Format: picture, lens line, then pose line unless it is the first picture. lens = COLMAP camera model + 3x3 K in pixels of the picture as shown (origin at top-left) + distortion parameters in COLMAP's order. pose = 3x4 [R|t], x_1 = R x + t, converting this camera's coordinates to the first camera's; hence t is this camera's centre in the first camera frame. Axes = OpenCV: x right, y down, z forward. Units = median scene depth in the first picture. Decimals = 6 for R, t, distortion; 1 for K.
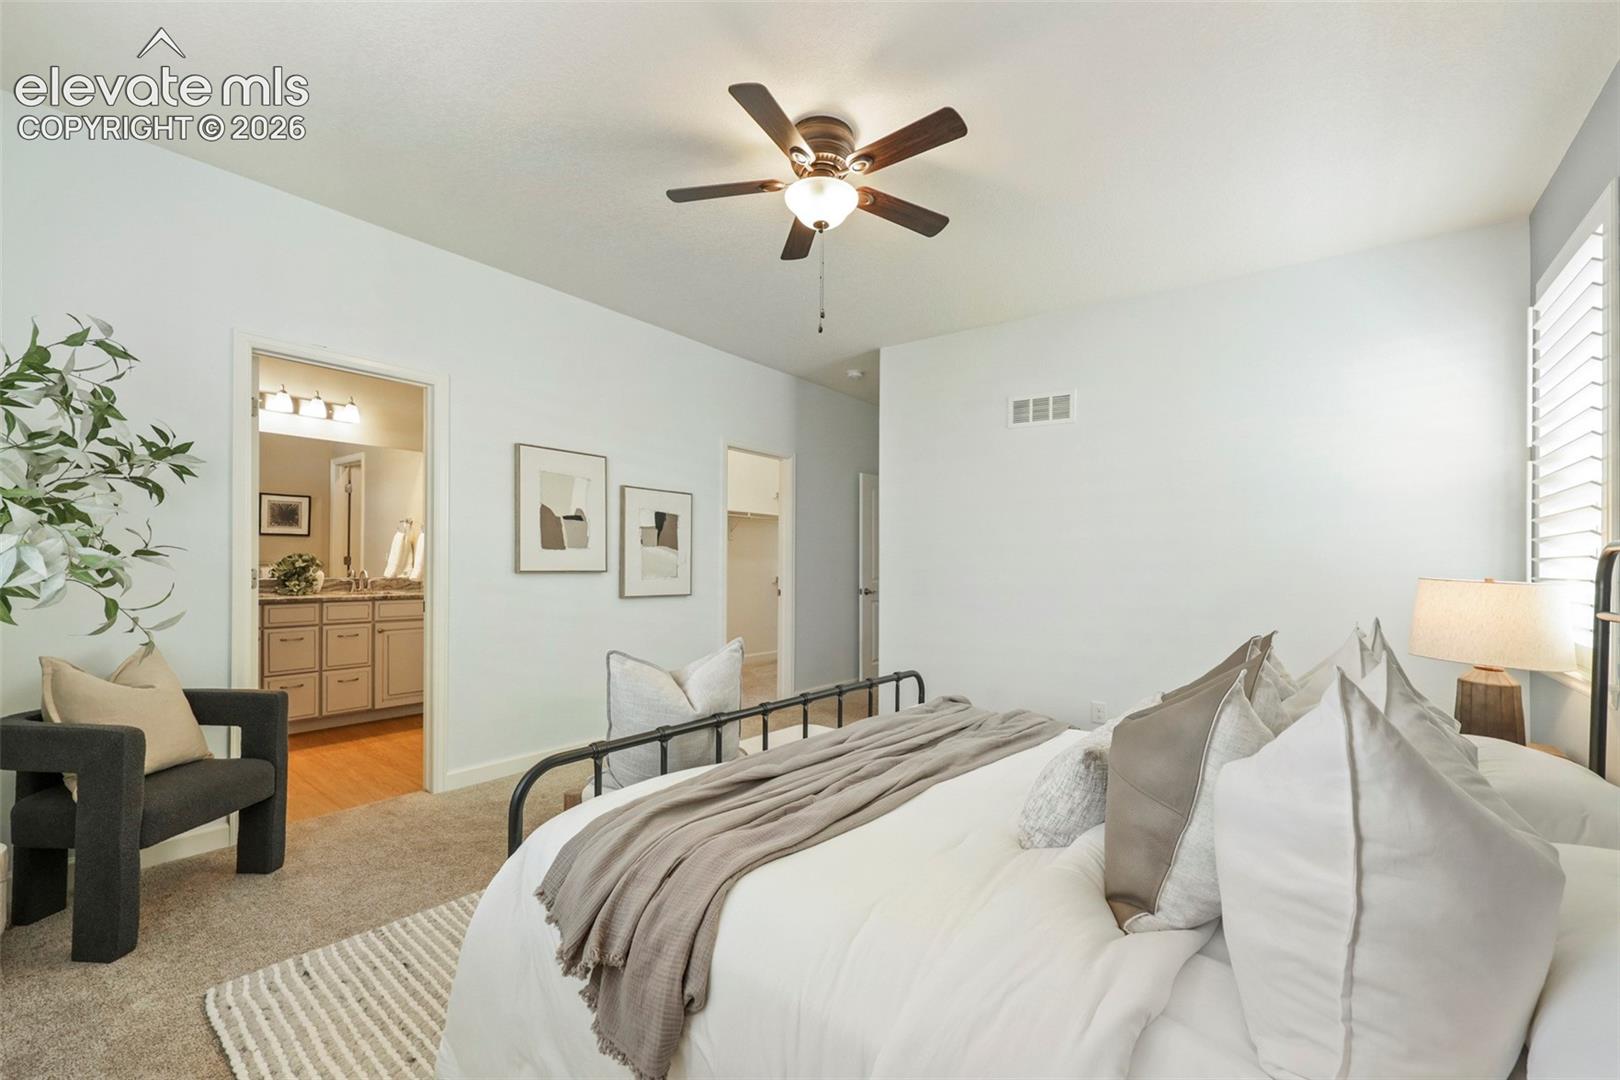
lens RADIAL K [[688.8, 0, 802.4], [0, 688.8, 551.3], [0, 0, 1]] dist [0.009937, 0.000089]
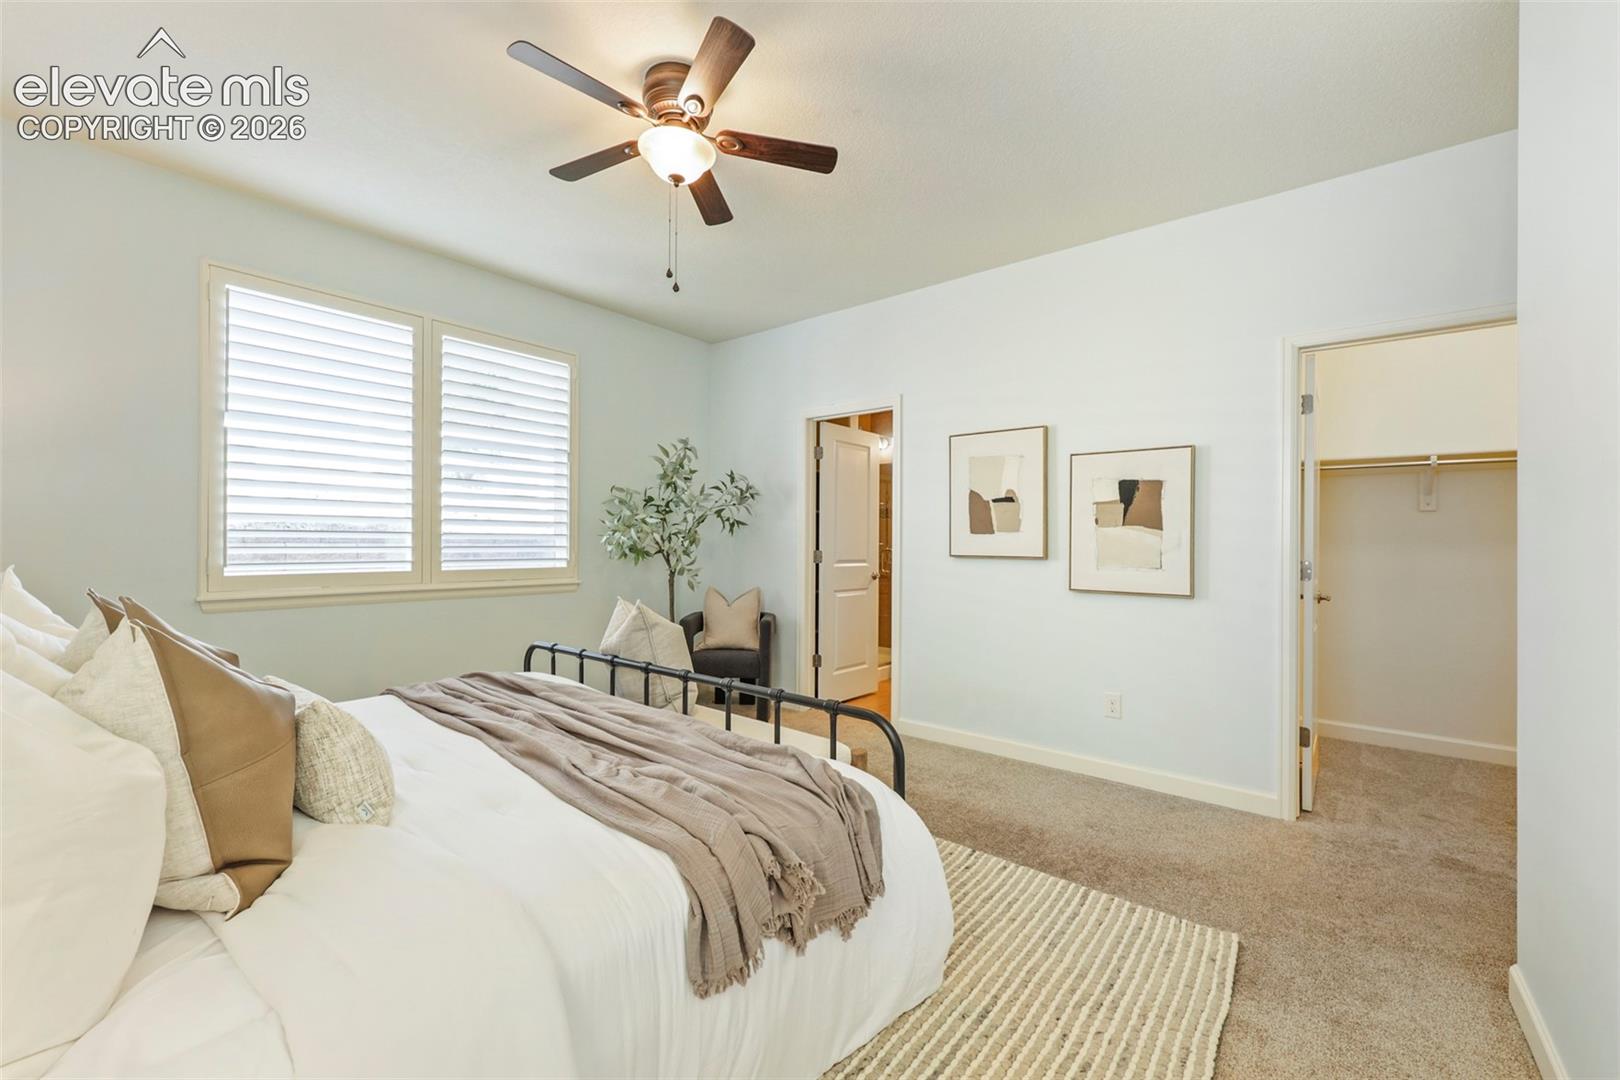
lens RADIAL K [[658.9, 0, 807.9], [0, 658.9, 546.9], [0, 0, 1]] dist [-0.000752, 0.000203]
pose [[-0.034825, -0.018768, -0.999217, 0.573502], [-0.003563, 0.999820, -0.018655, 0.033273], [0.999387, 0.002910, -0.034886, 0.754024]]
